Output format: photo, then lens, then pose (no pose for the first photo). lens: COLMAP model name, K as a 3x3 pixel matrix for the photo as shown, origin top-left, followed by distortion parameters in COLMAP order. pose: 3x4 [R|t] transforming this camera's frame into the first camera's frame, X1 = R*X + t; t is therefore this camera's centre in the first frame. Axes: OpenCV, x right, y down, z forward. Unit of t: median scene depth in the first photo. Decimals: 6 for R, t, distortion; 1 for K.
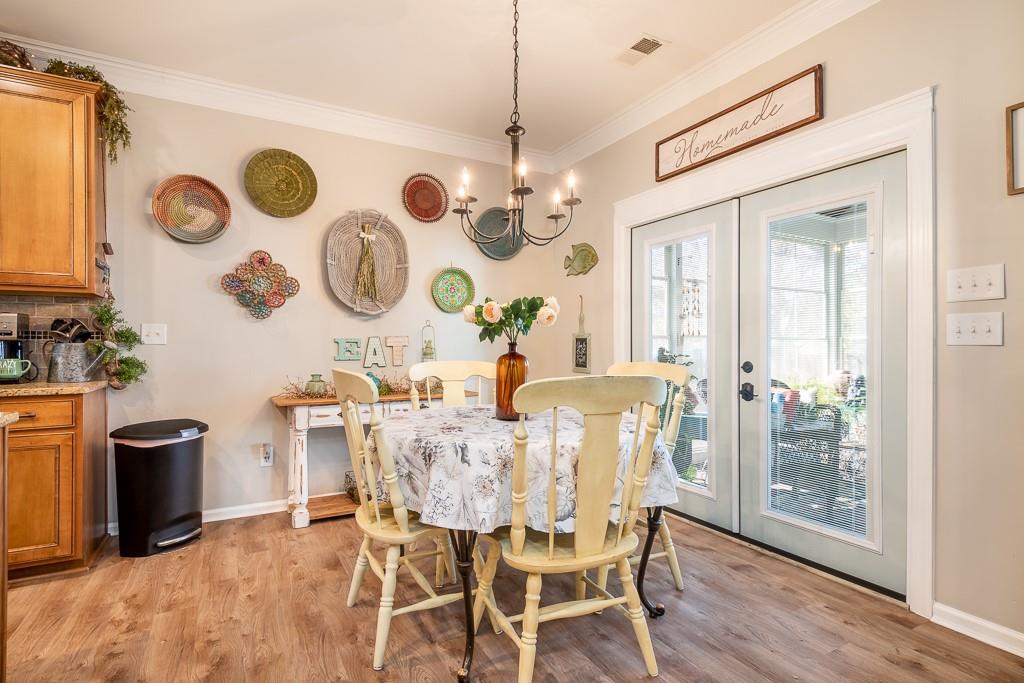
lens RADIAL K [[520.1, 0, 514.1], [0, 520.1, 347.4], [0, 0, 1]] dist [0.005187, -0.000265]
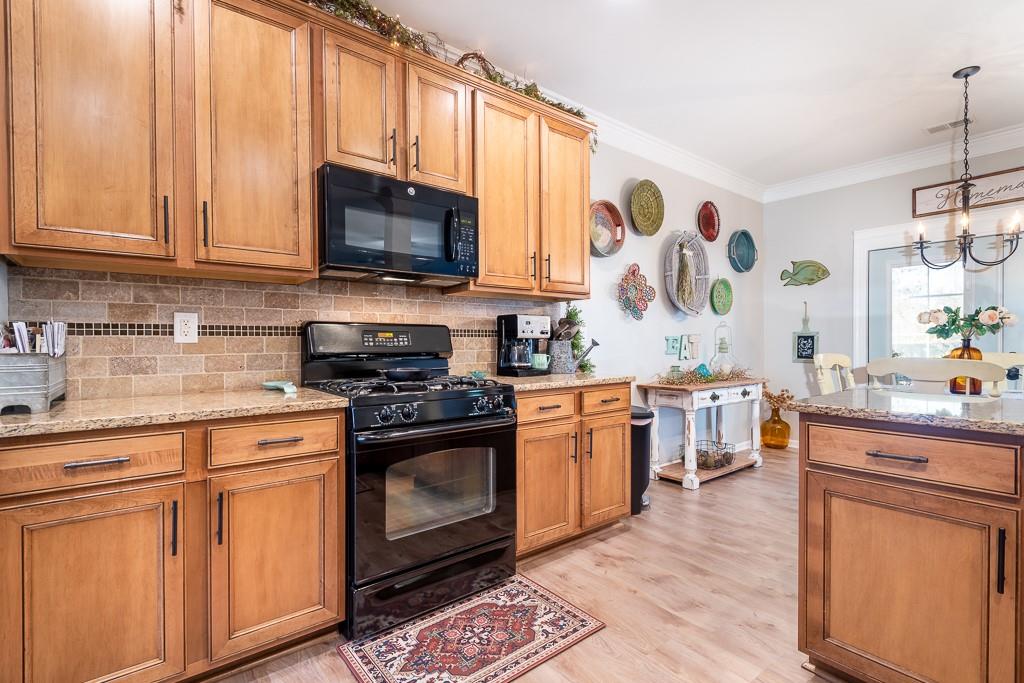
lens RADIAL K [[483.0, 0, 514.2], [0, 483.0, 346.0], [0, 0, 1]] dist [0.011780, -0.001019]
pose [[0.985299, -0.005319, 0.170757, -0.981196], [0.004447, 0.999975, 0.005492, -0.002375], [-0.170782, -0.004652, 0.985298, -0.058160]]
